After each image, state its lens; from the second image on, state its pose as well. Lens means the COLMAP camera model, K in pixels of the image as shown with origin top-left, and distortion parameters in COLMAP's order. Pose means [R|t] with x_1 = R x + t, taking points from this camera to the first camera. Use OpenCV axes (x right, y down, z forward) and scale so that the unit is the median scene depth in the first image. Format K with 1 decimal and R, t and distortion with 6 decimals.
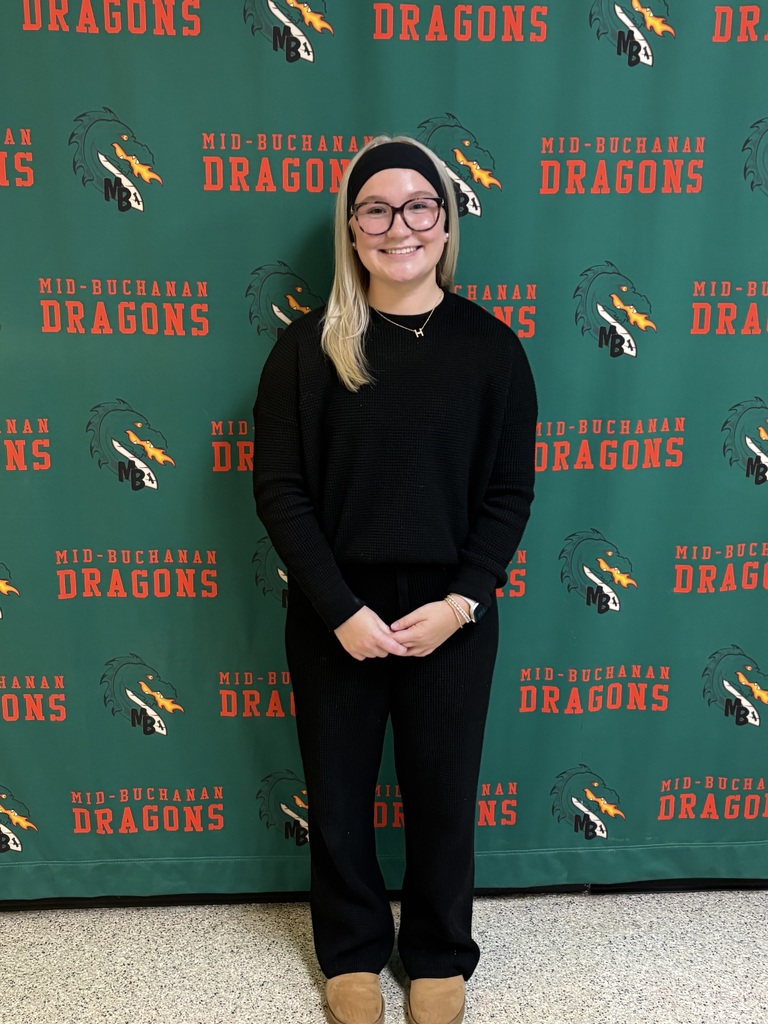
lens RADIAL K [[1142.7, 0, 386.4], [0, 1142.7, 509.7], [0, 0, 1]] dist [-0.007103, 0.000000]
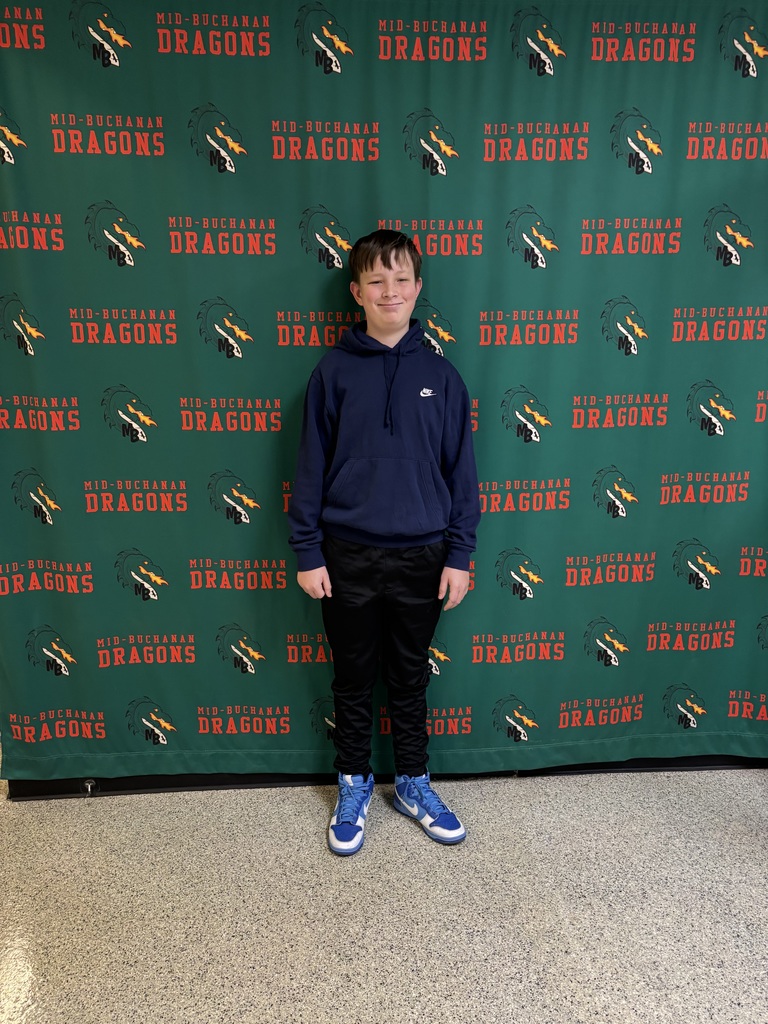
lens RADIAL K [[772.0, 0, 381.2], [0, 772.0, 514.7], [0, 0, 1]] dist [-0.003540, -0.001385]
pose [[0.999827, -0.007962, -0.016806, 0.008551], [0.007042, 0.998512, -0.054084, 0.029939], [0.017212, 0.053956, 0.998395, -0.111002]]
